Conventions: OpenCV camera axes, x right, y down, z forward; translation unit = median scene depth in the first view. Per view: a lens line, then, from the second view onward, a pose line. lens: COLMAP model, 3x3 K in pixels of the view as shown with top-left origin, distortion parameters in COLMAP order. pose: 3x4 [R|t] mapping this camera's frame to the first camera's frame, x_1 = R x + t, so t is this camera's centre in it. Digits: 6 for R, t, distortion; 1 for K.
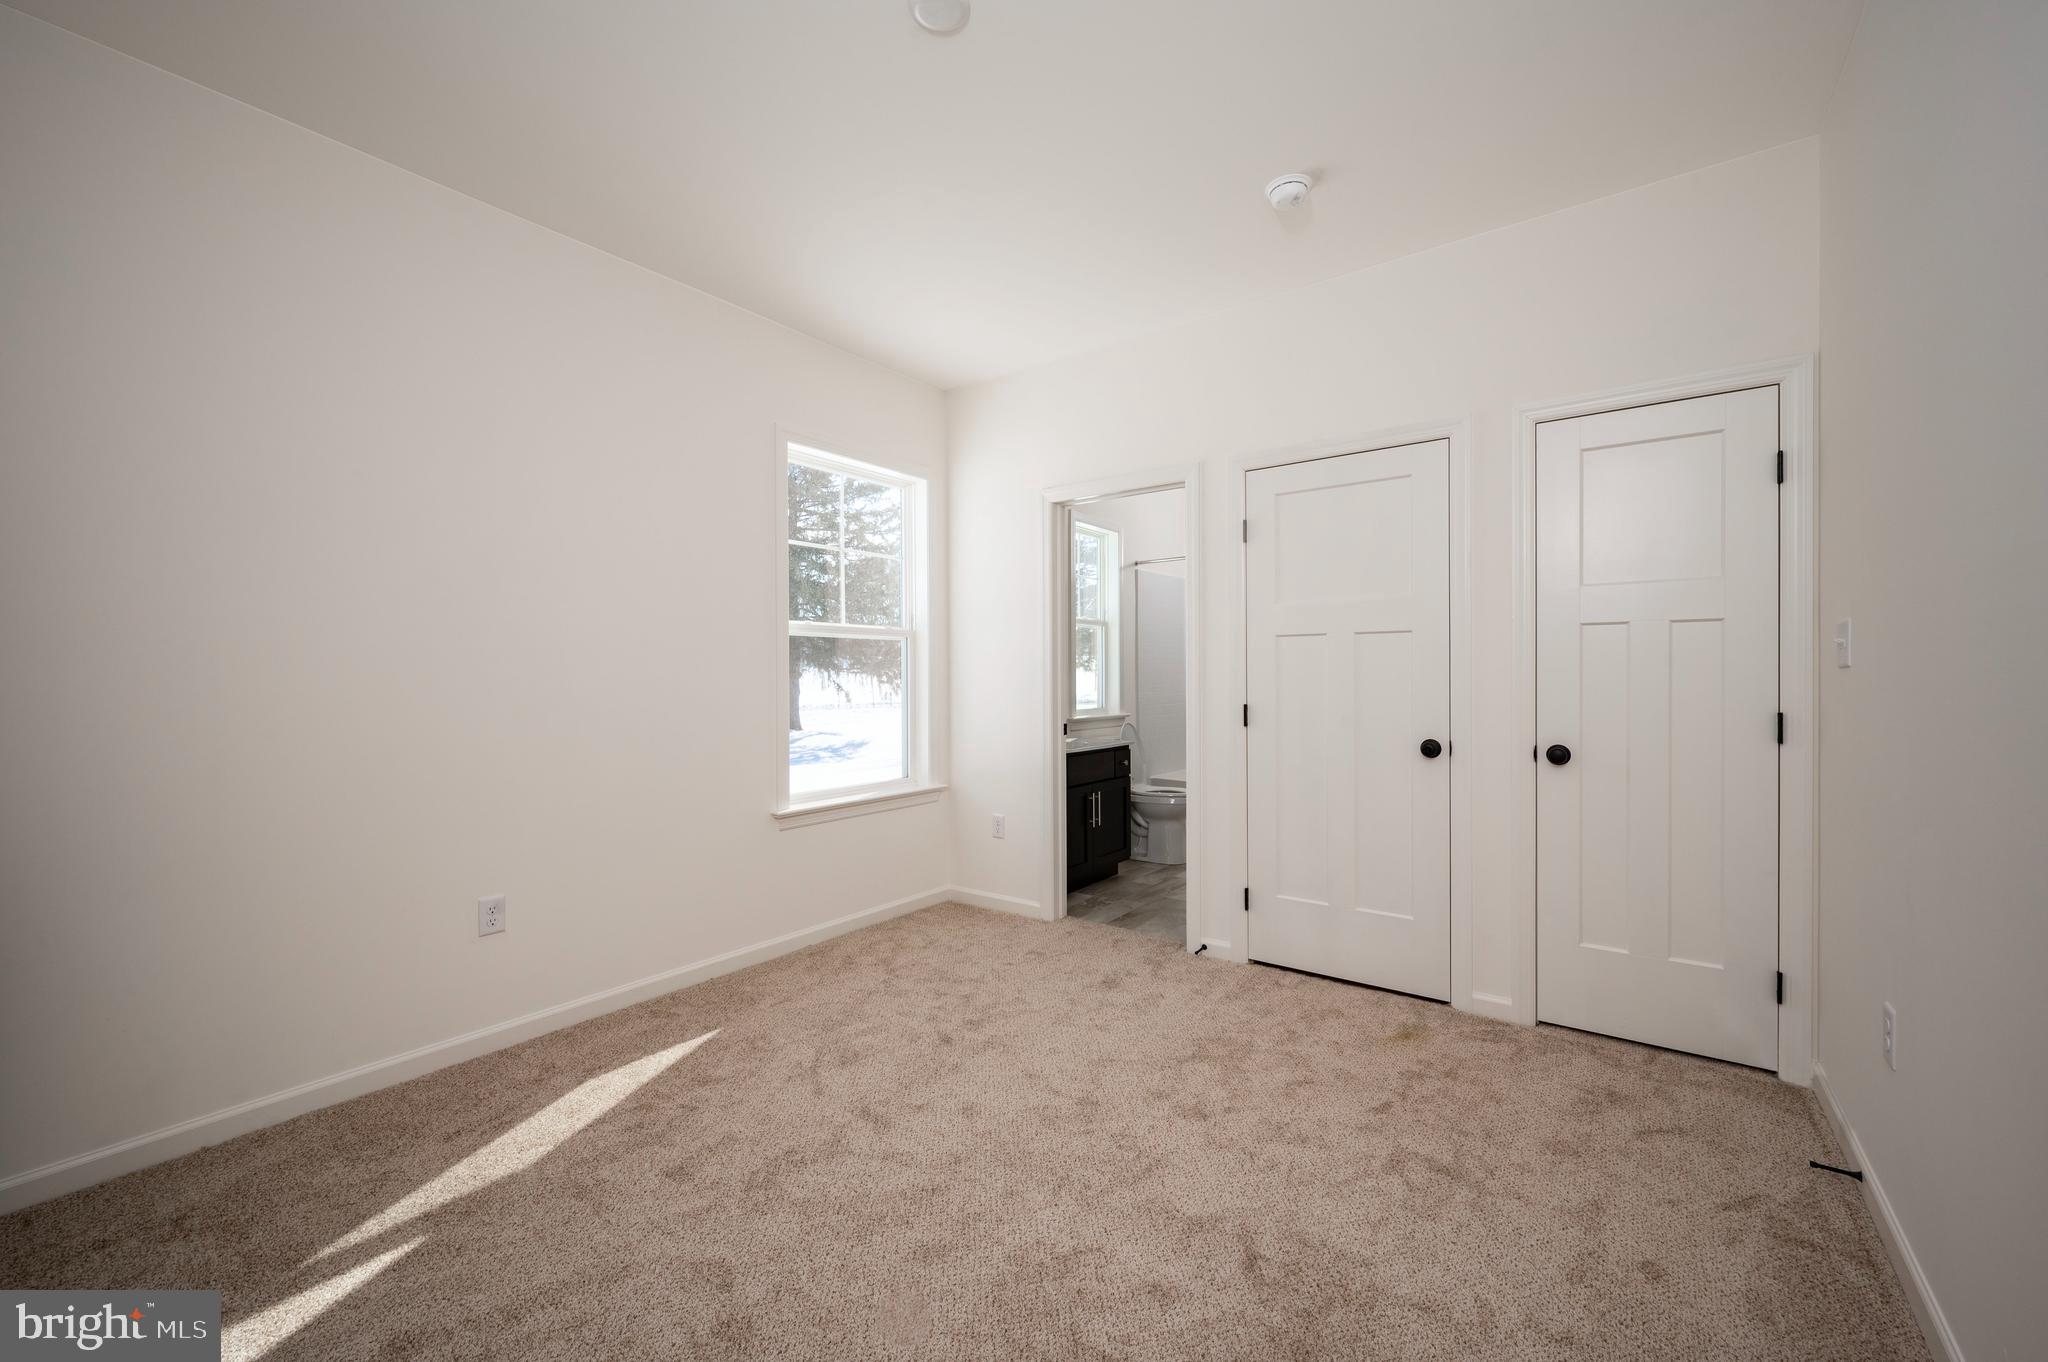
lens RADIAL K [[804.7, 0, 1072.0], [0, 804.7, 681.5], [0, 0, 1]] dist [0.000627, 0.000896]
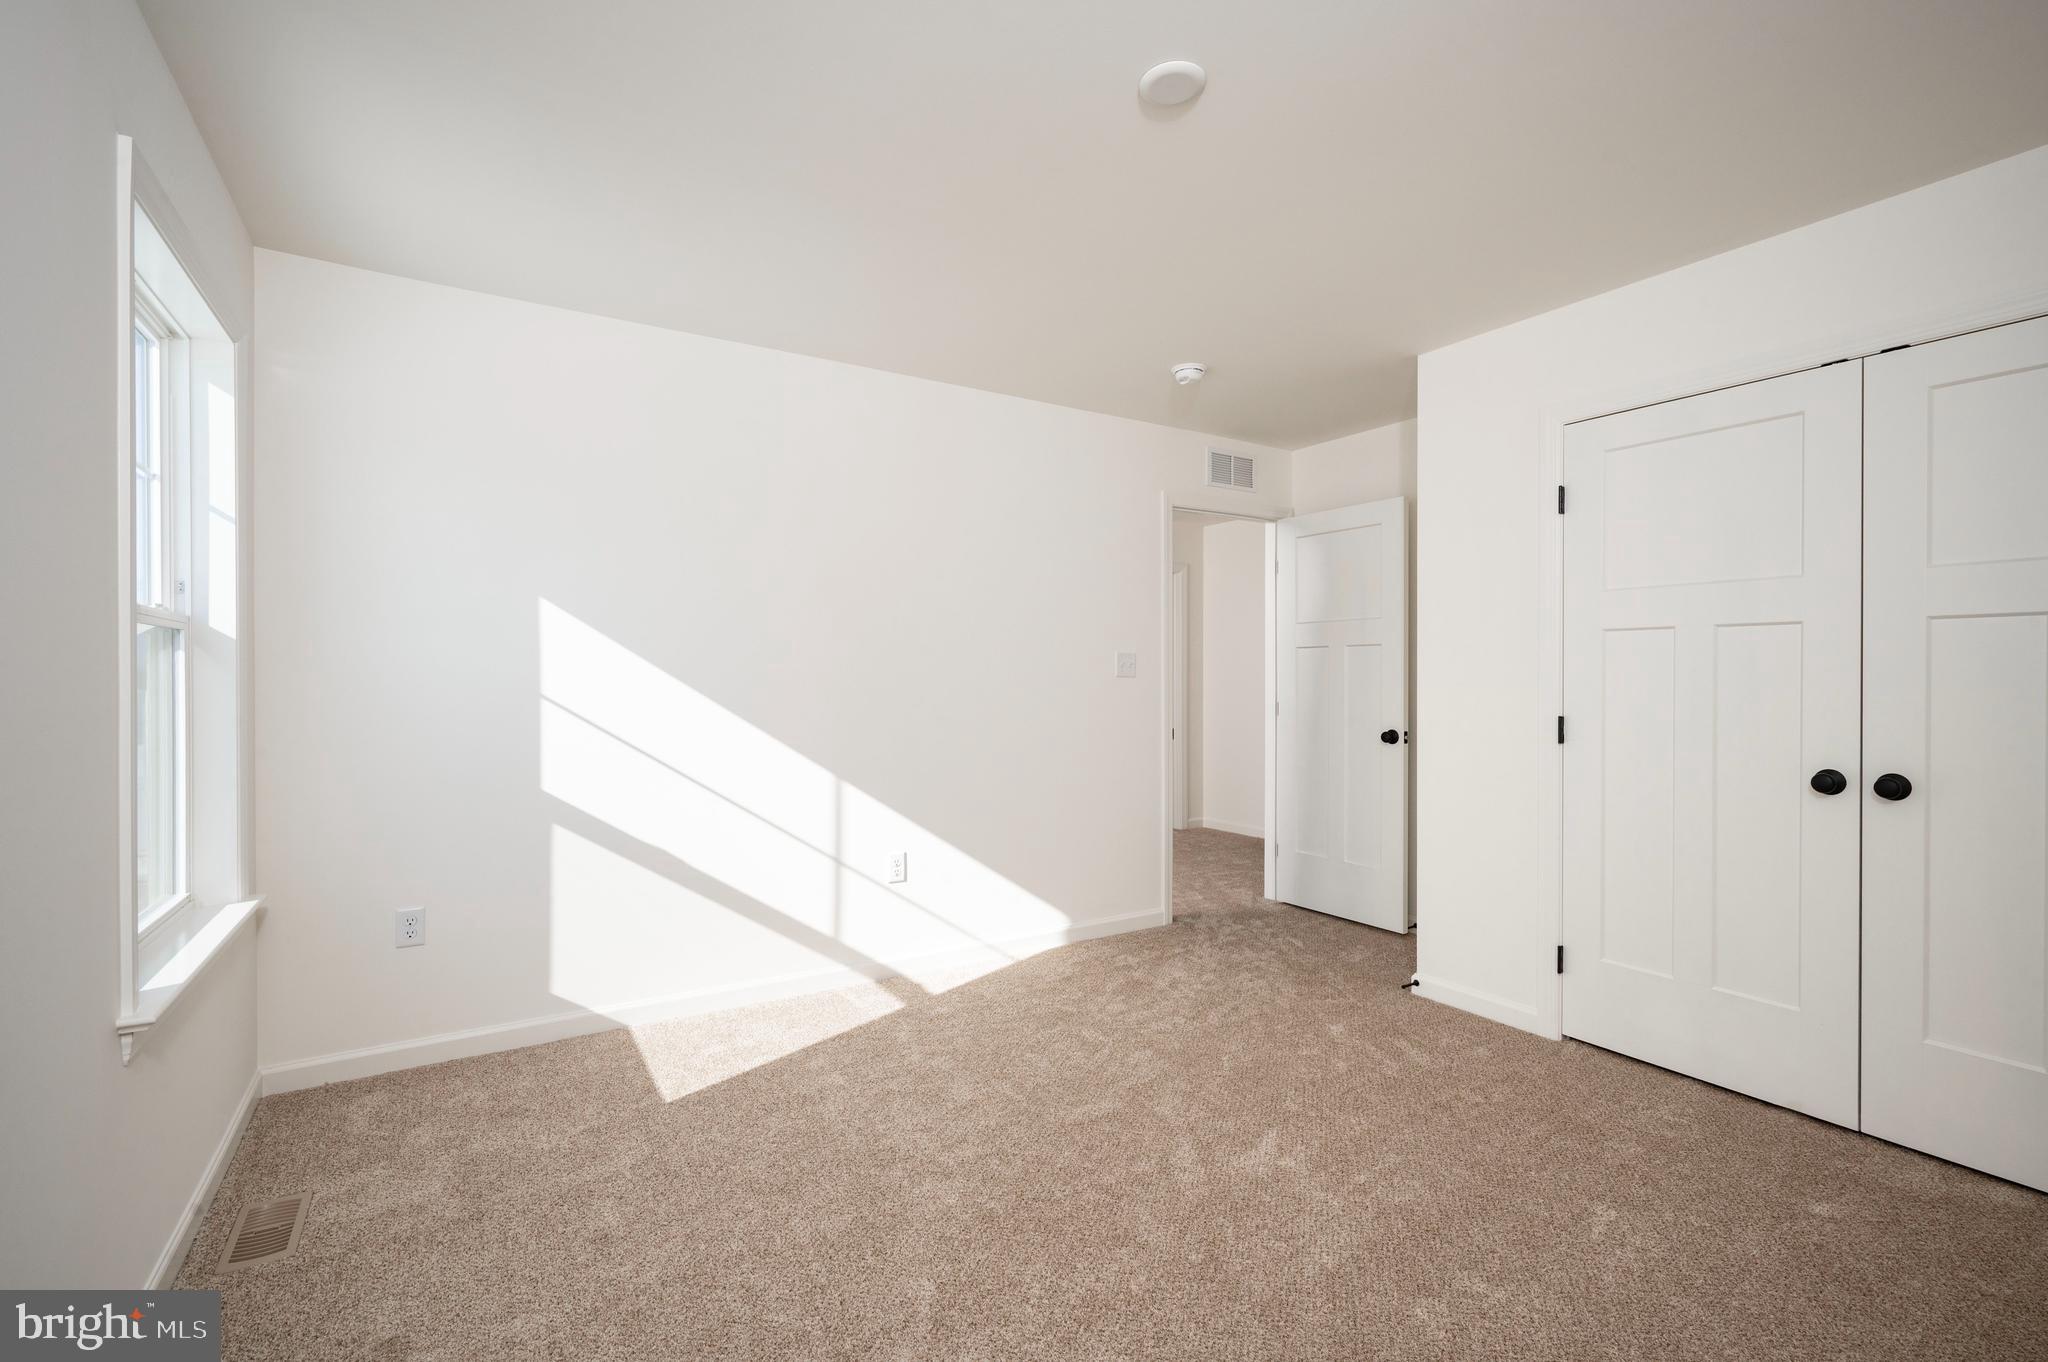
lens RADIAL K [[919.5, 0, 1024.0], [0, 919.5, 681.0], [0, 0, 1]] dist [0.001336, 0.000286]
pose [[0.923612, 0.011602, -0.383153, 0.175641], [-0.012477, 0.999922, 0.000202, -0.000411], [0.383125, 0.004594, 0.923685, -0.124451]]
